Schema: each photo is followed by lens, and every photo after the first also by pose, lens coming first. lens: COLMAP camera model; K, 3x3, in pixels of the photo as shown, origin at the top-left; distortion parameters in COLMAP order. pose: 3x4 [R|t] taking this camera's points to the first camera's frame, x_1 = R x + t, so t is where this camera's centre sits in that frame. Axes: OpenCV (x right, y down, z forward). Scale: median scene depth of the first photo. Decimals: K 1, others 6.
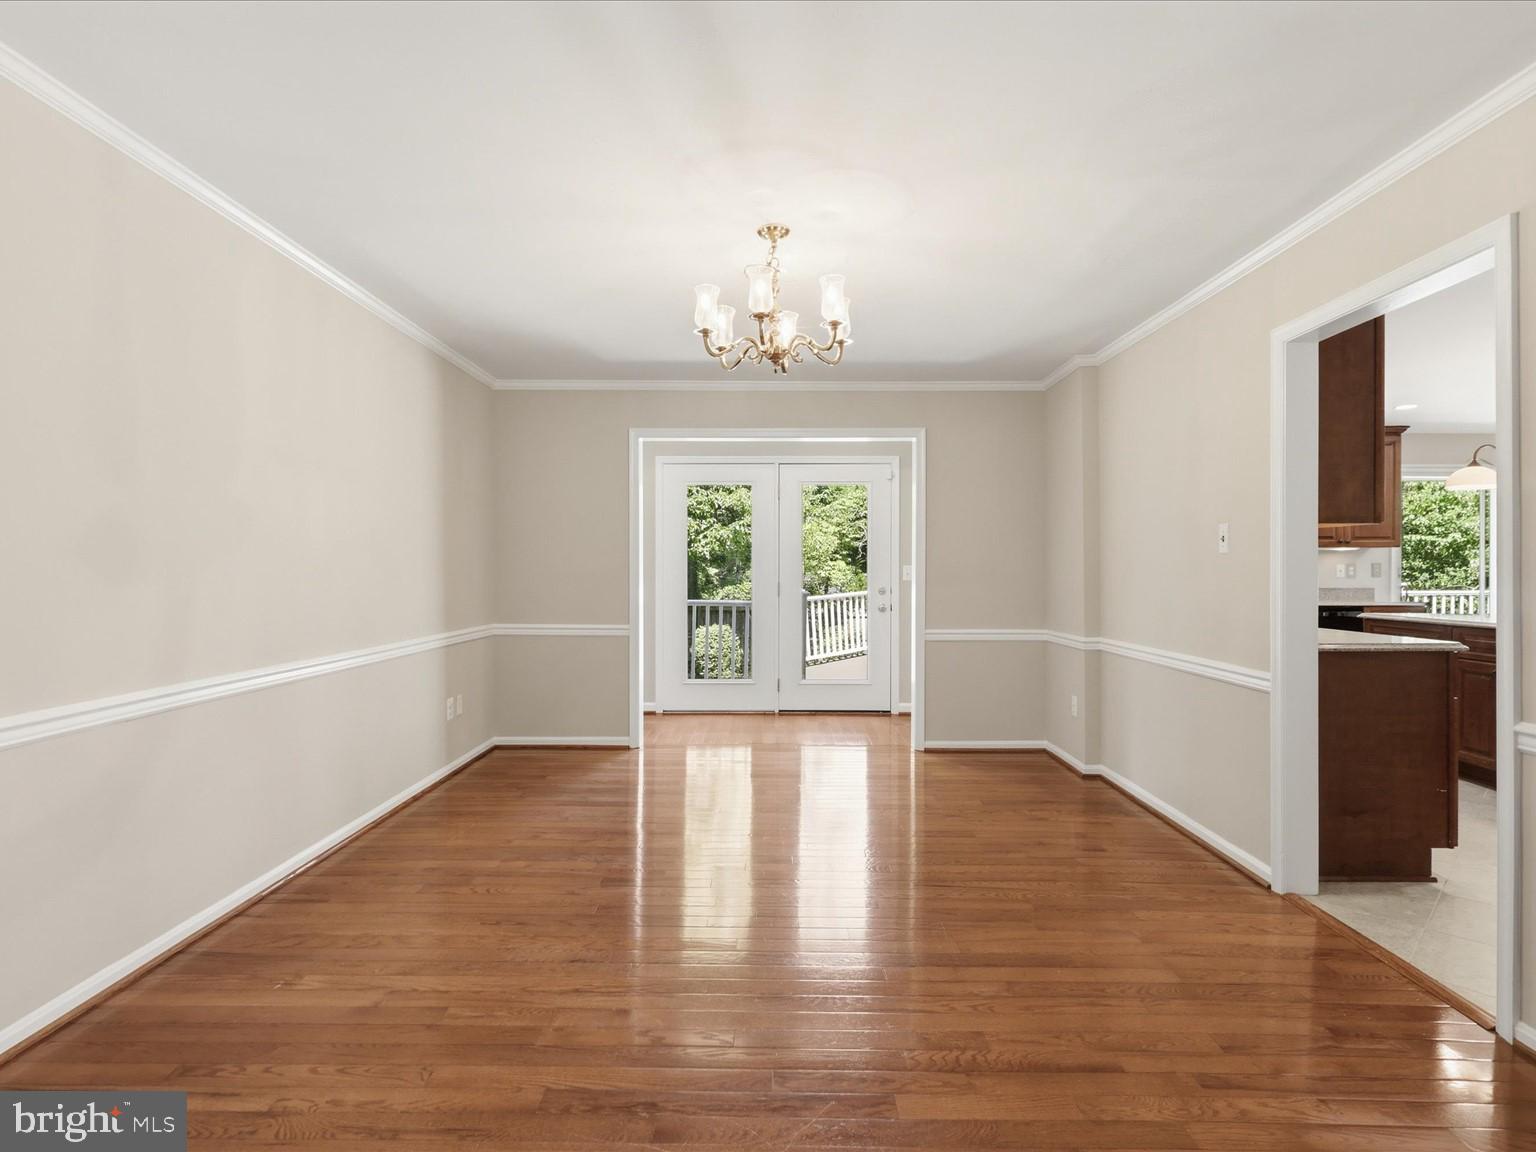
lens RADIAL K [[800.3, 0, 766.0], [0, 800.3, 573.6], [0, 0, 1]] dist [-0.002844, 0.000696]
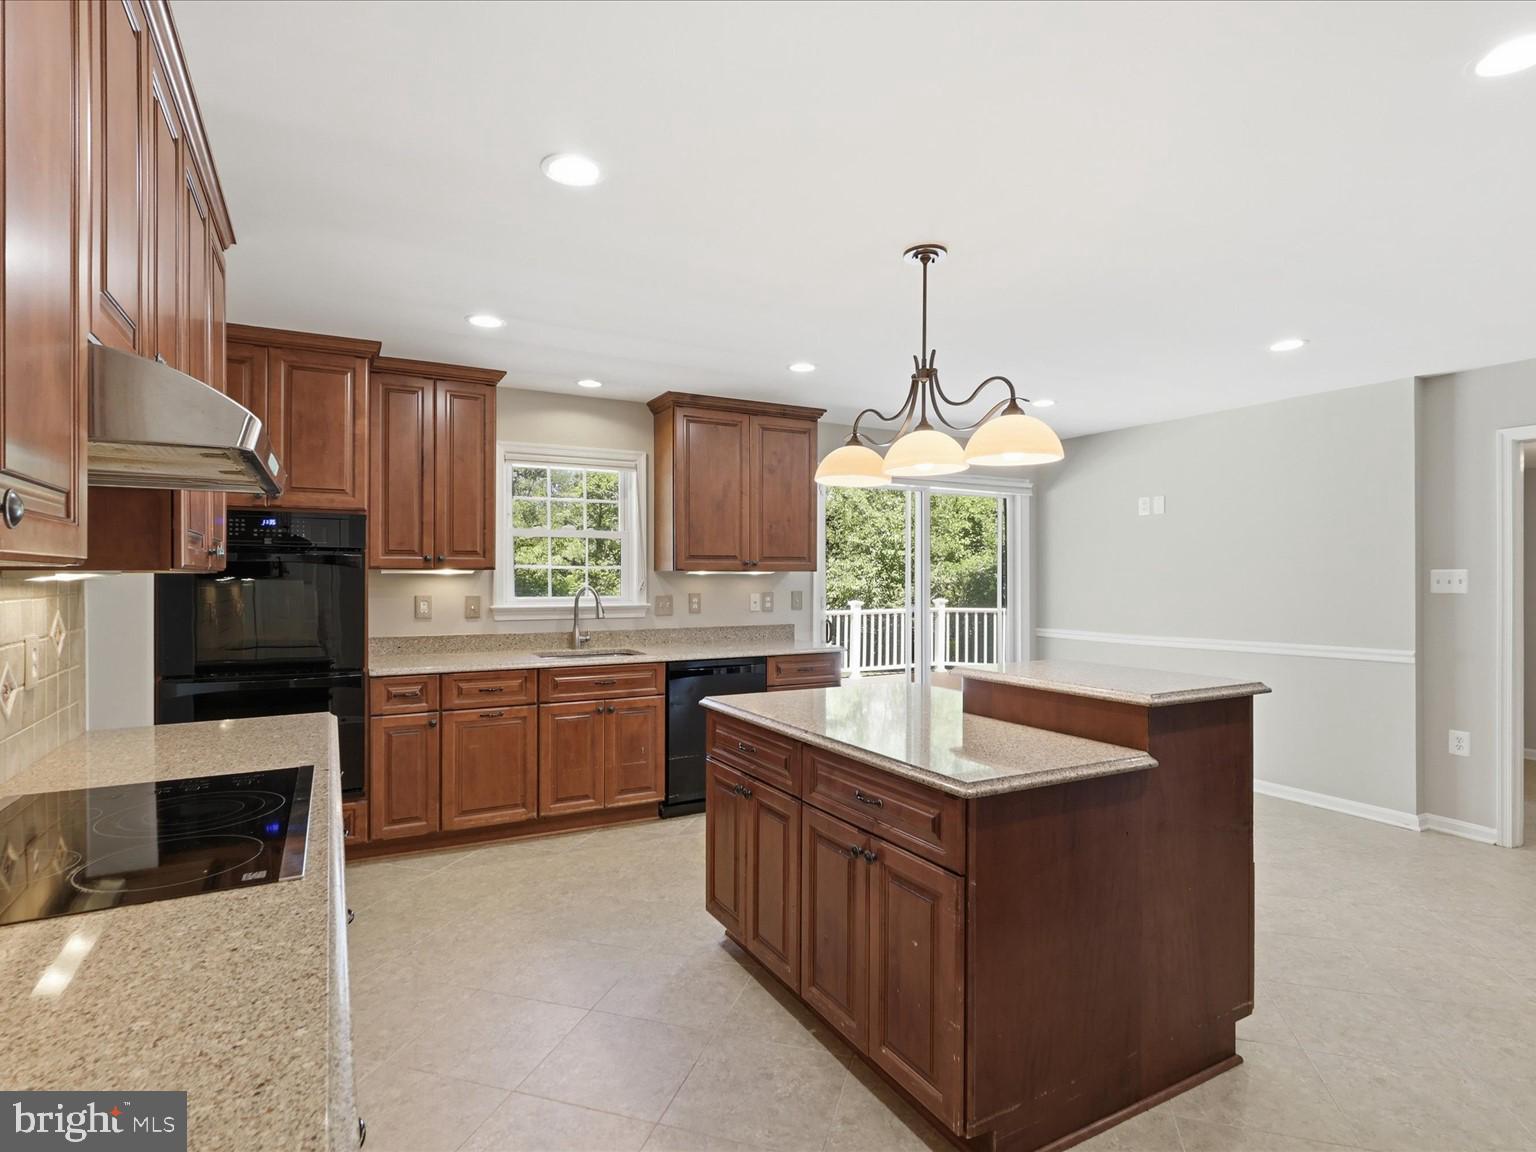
lens RADIAL K [[800.3, 0, 766.0], [0, 800.3, 573.6], [0, 0, 1]] dist [-0.002844, 0.000696]
pose [[0.872929, 0.000439, 0.487848, 0.367419], [0.003621, 0.999966, -0.007379, -0.024383], [-0.487835, 0.008208, 0.872897, 0.350722]]
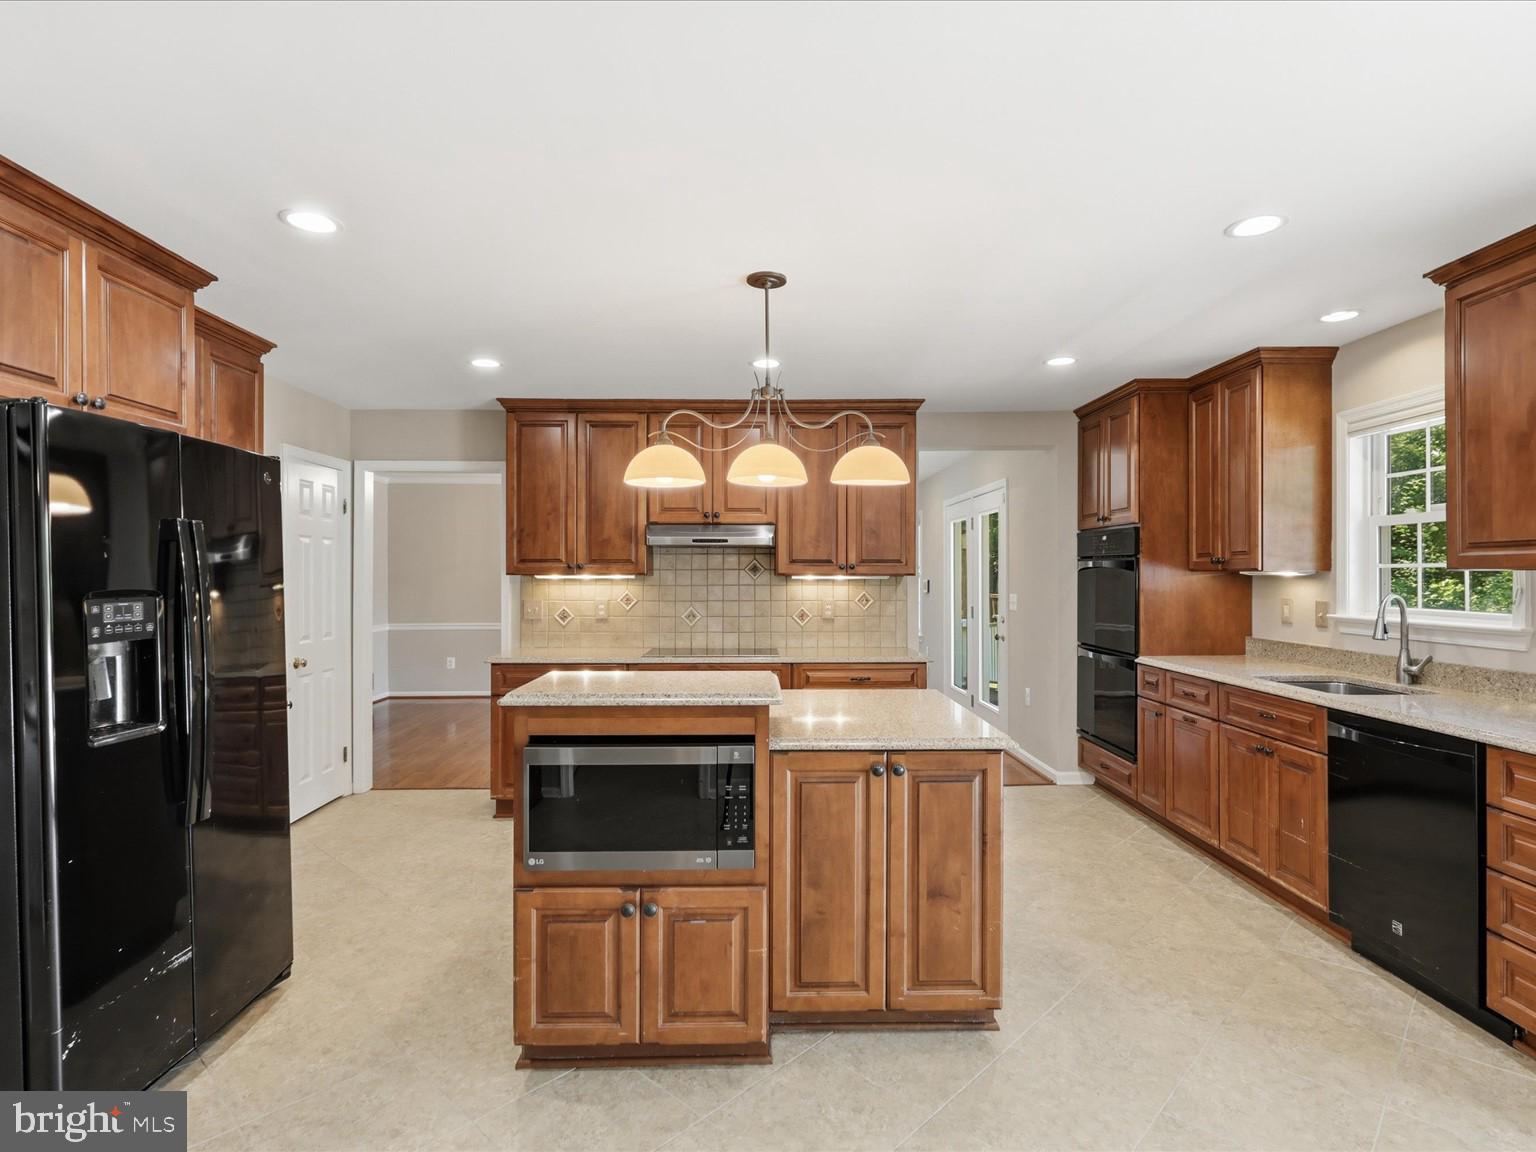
lens RADIAL K [[800.3, 0, 766.0], [0, 800.3, 573.6], [0, 0, 1]] dist [-0.002844, 0.000696]
pose [[0.034818, -0.001830, -0.999392, 0.988219], [-0.005815, 0.999981, -0.002034, -0.027594], [0.999377, 0.005882, 0.034807, 0.615933]]
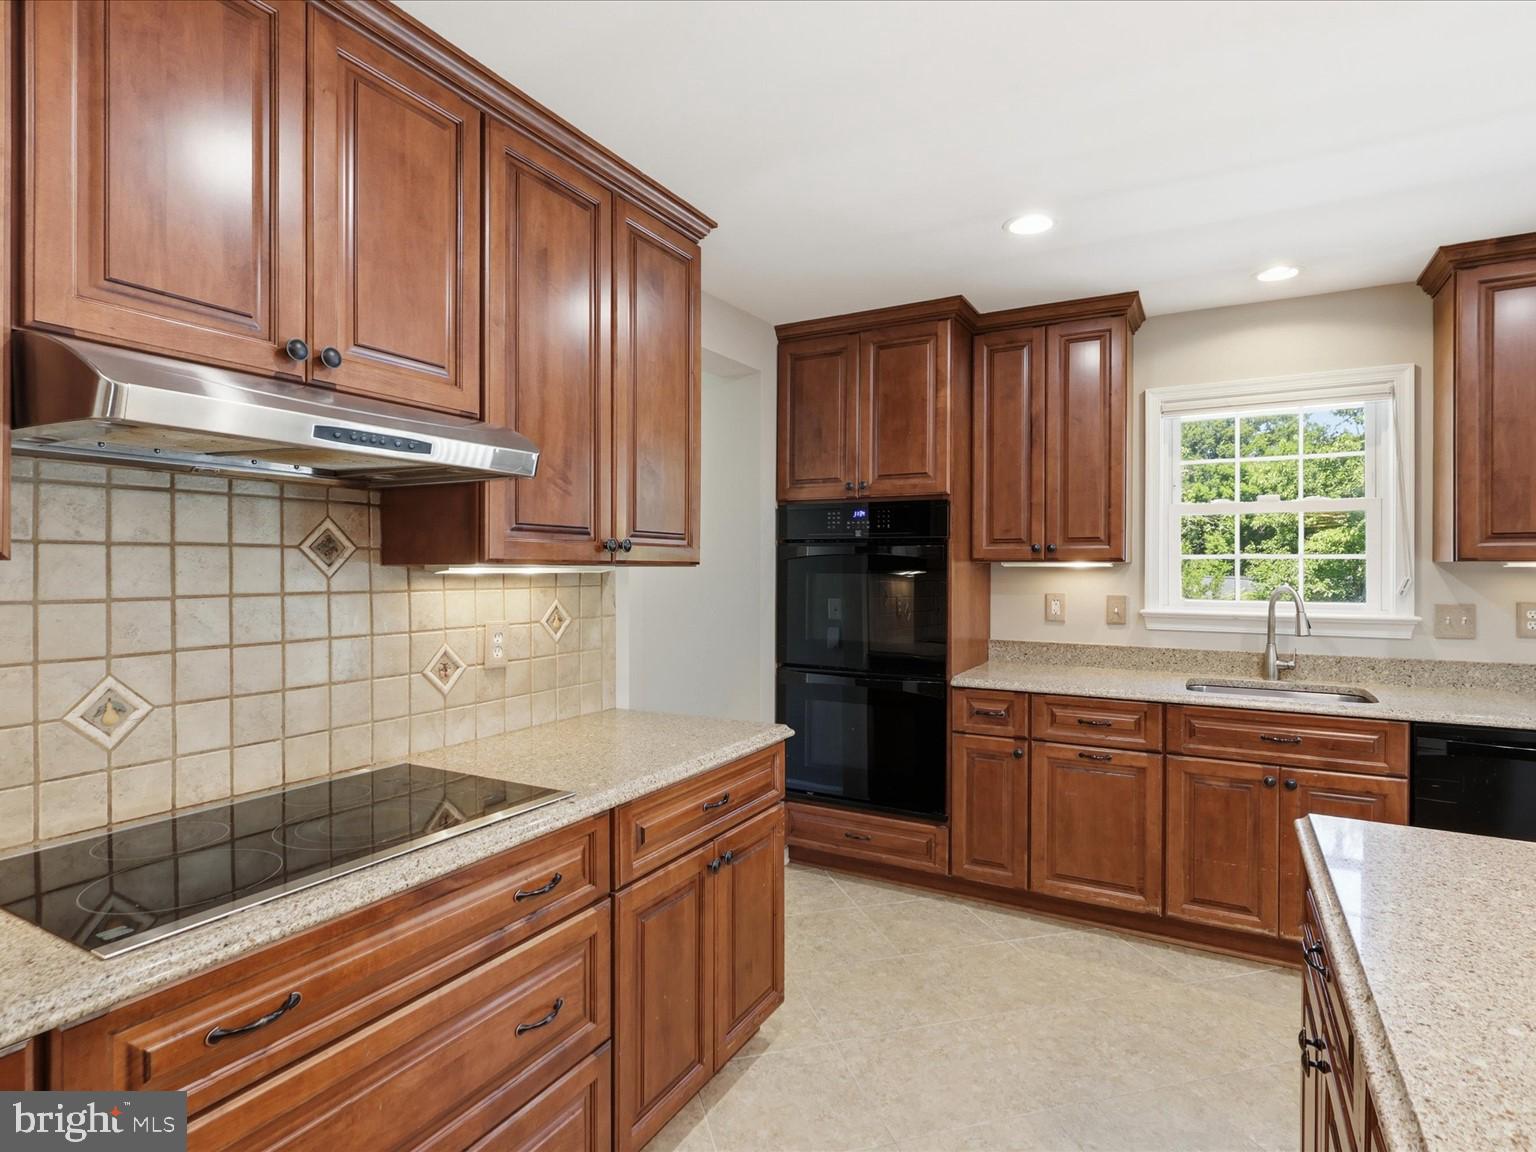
lens RADIAL K [[810.7, 0, 769.3], [0, 810.7, 571.6], [0, 0, 1]] dist [-0.001290, 0.000233]
pose [[0.880234, 0.002066, -0.474536, 0.518553], [-0.003193, 0.999994, -0.001570, -0.025447], [0.474530, 0.002897, 0.880235, 0.477345]]
